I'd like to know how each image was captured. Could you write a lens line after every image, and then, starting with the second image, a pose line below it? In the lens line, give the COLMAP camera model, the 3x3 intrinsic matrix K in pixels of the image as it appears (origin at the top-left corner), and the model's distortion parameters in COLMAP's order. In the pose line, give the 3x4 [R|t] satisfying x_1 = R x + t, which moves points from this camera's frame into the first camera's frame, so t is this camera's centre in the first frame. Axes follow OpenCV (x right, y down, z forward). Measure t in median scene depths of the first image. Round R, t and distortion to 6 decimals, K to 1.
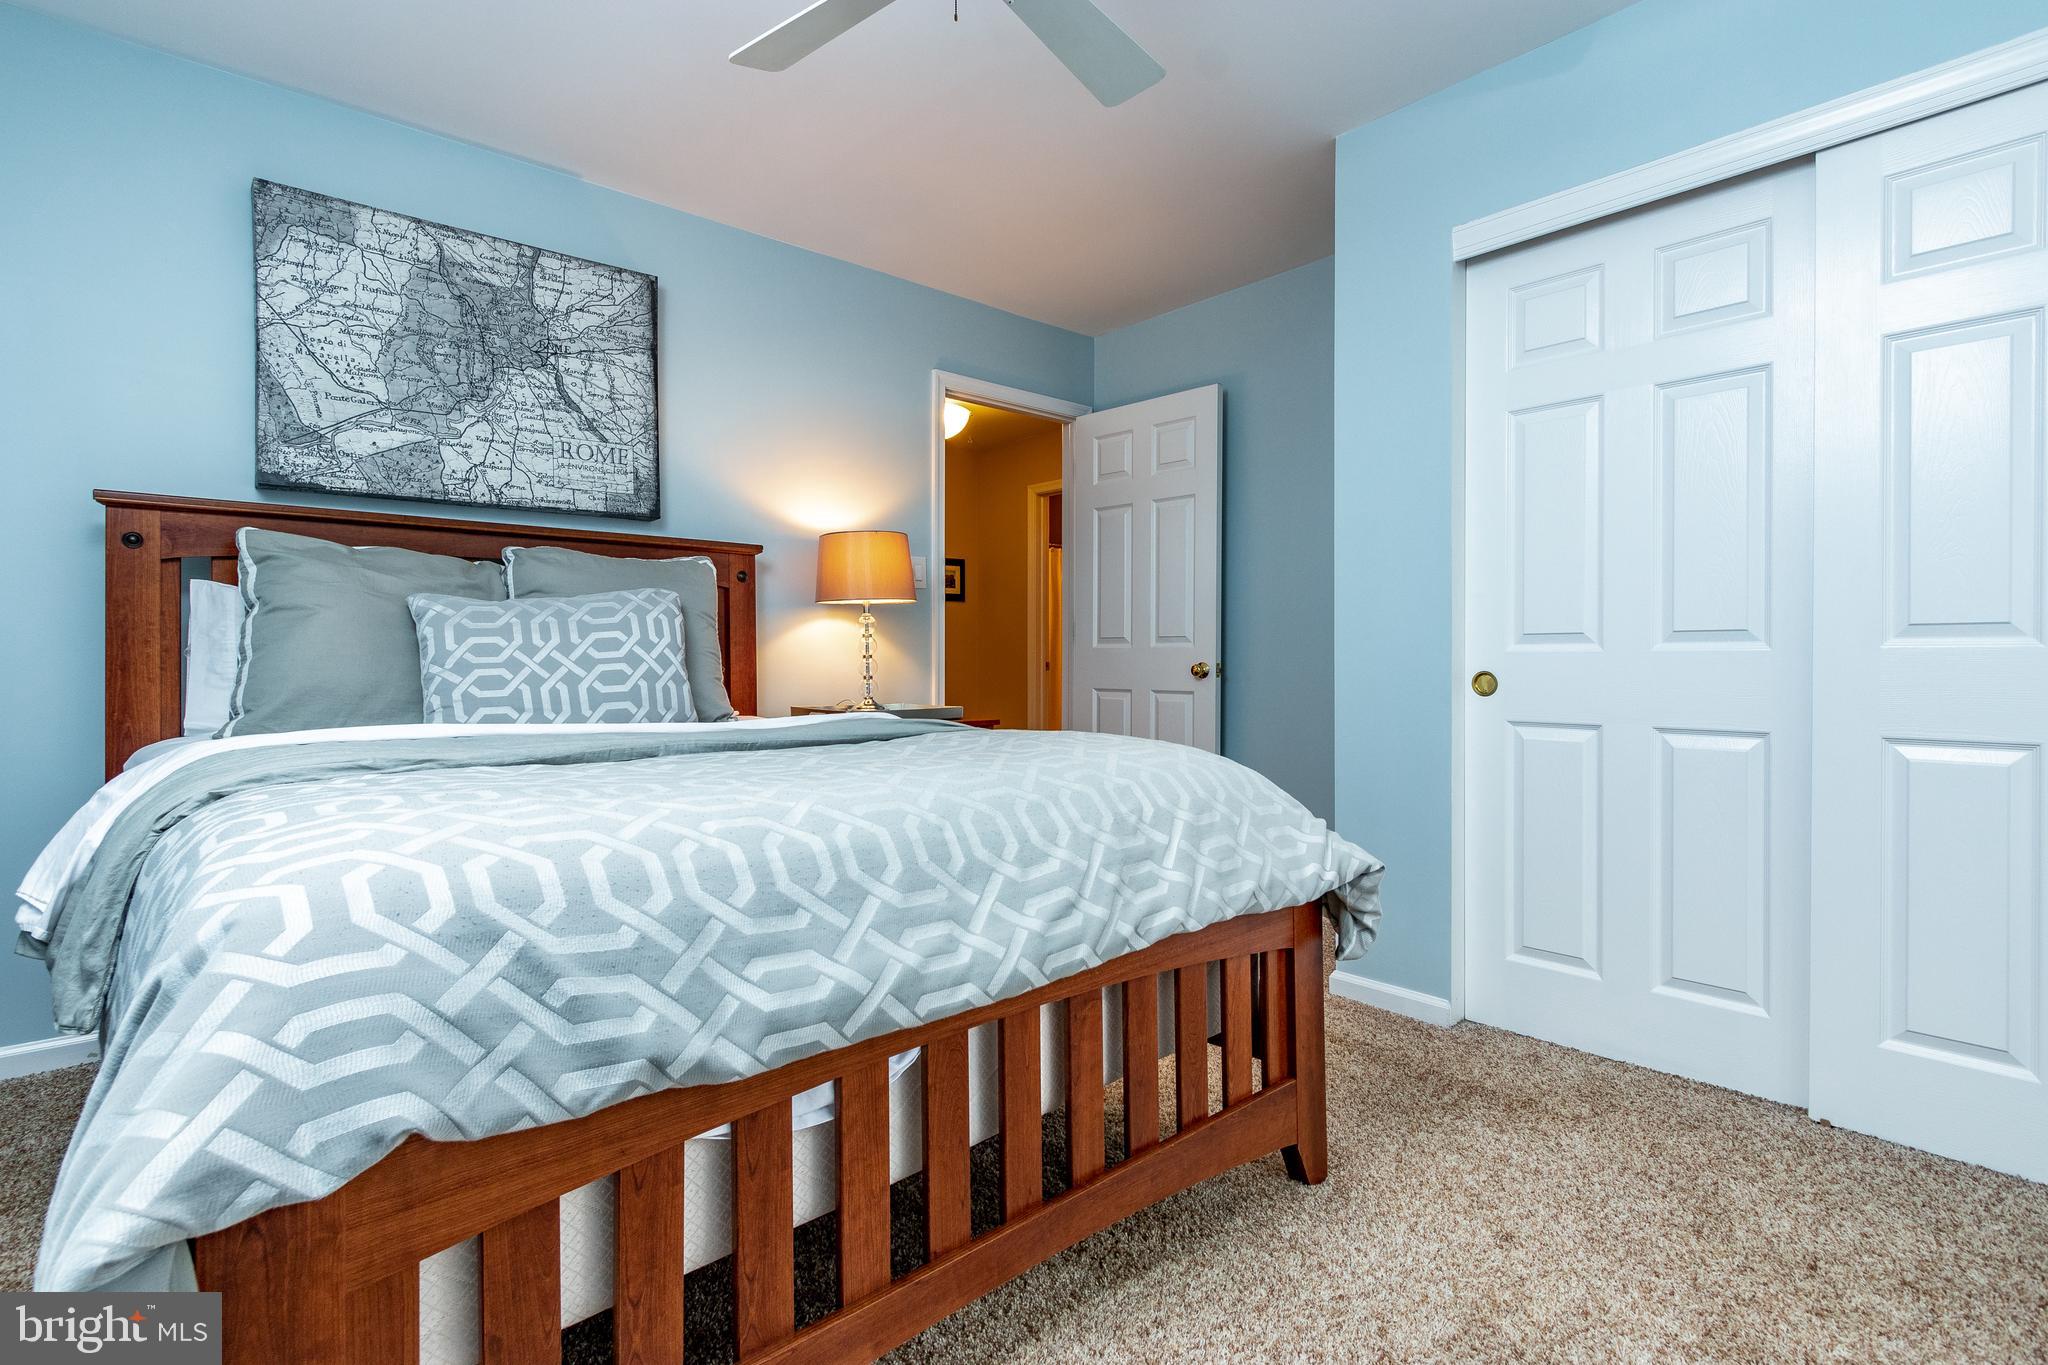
lens RADIAL K [[960.4, 0, 1009.9], [0, 960.4, 664.6], [0, 0, 1]] dist [-0.001788, -0.000530]
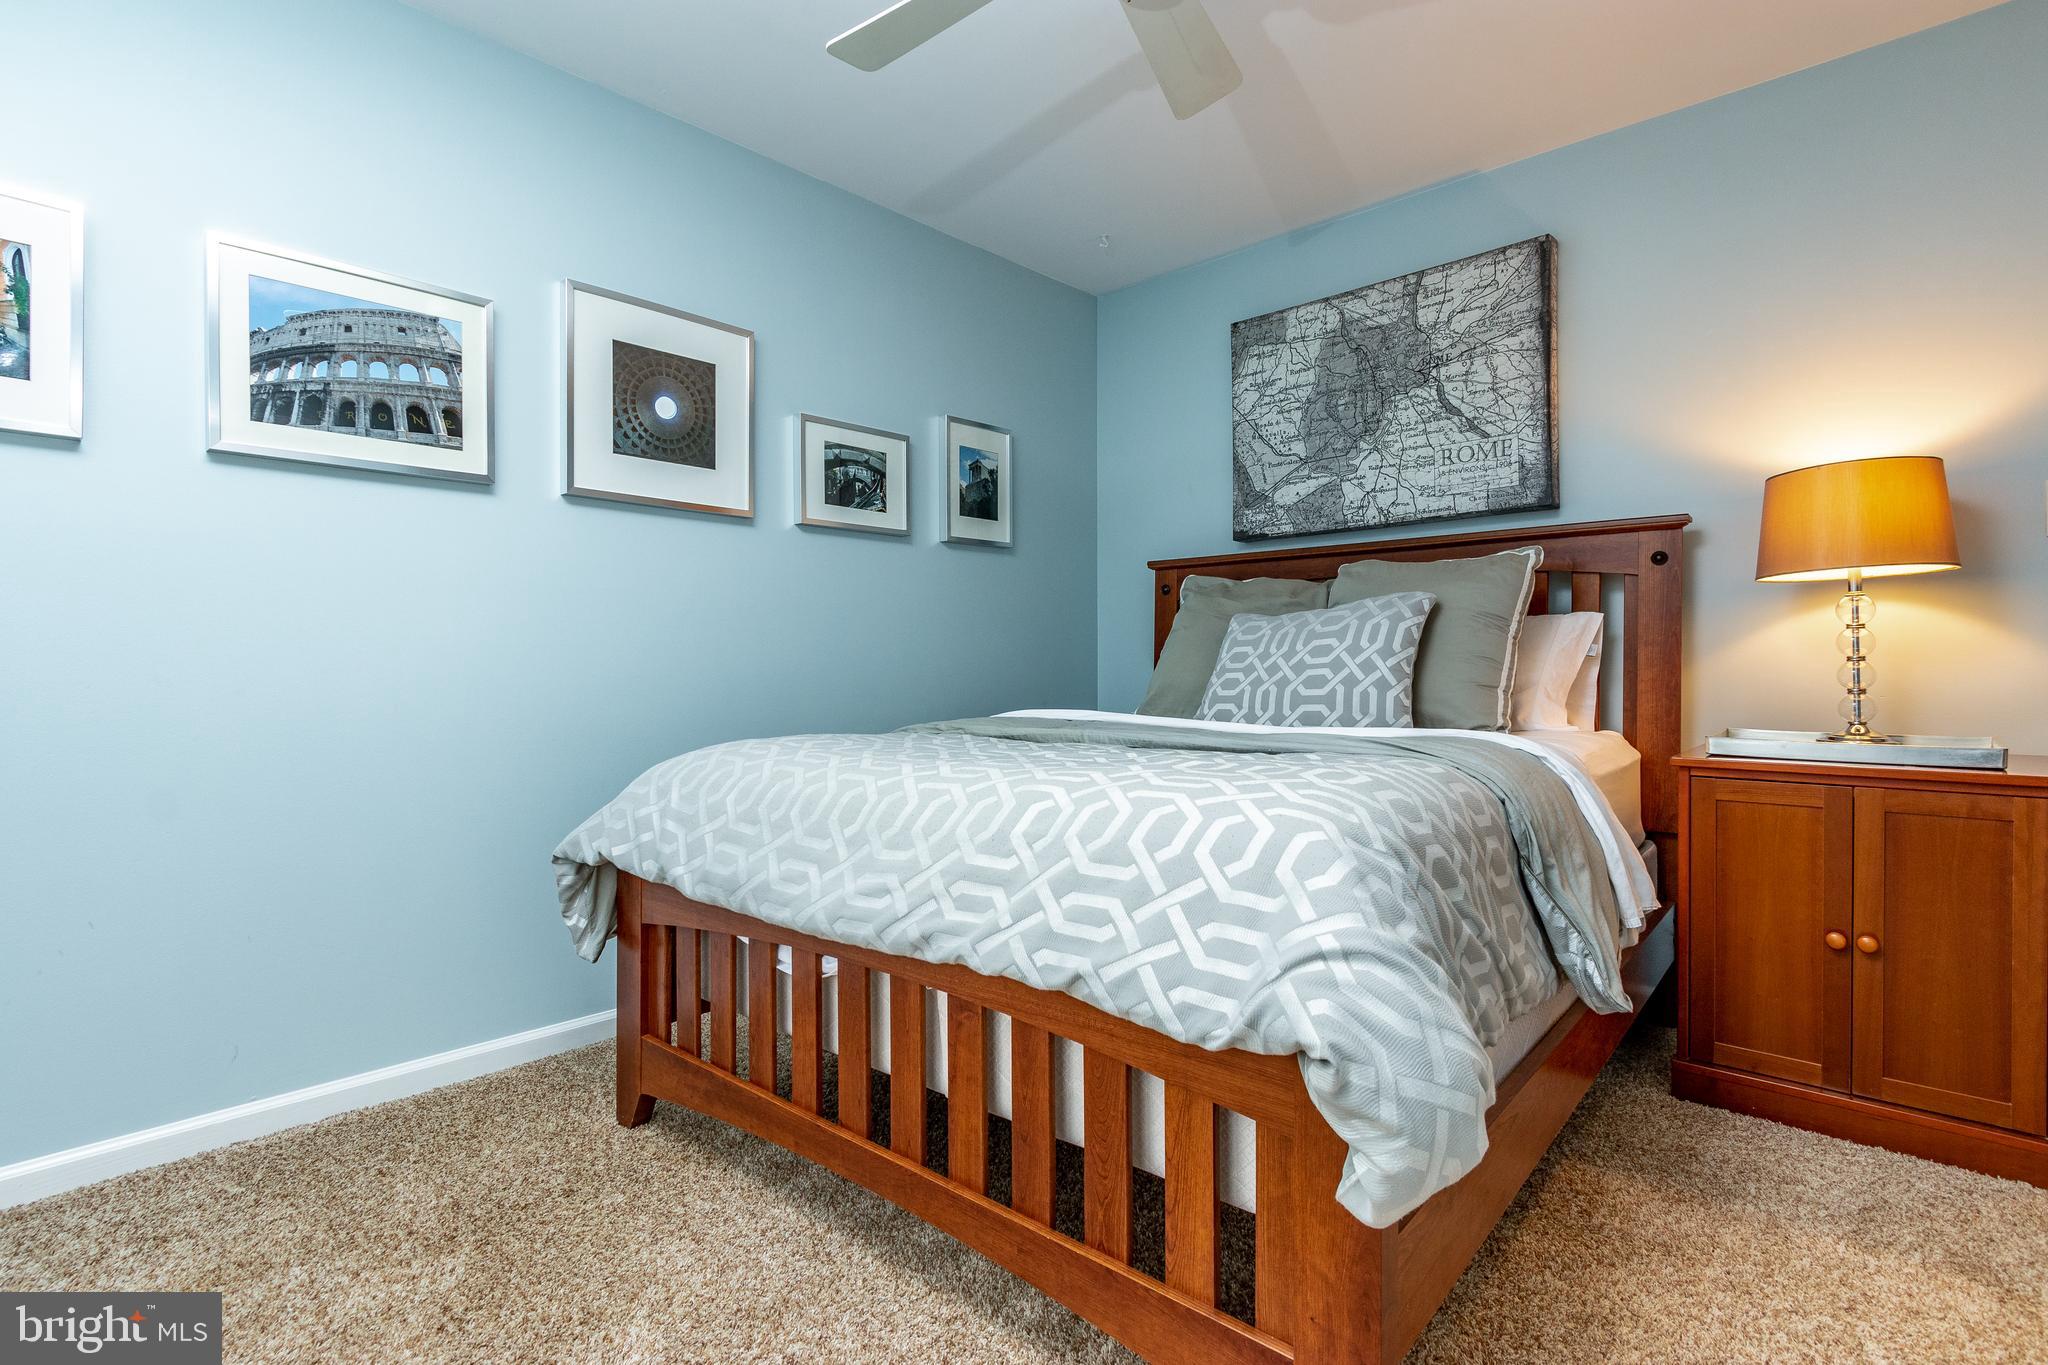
lens RADIAL K [[960.4, 0, 1013.5], [0, 960.4, 681.5], [0, 0, 1]] dist [-0.001788, -0.000530]
pose [[0.124818, 0.018370, -0.992010, 0.514310], [0.000188, 0.999828, 0.018538, -0.005909], [0.992180, -0.002501, 0.124793, 0.440041]]
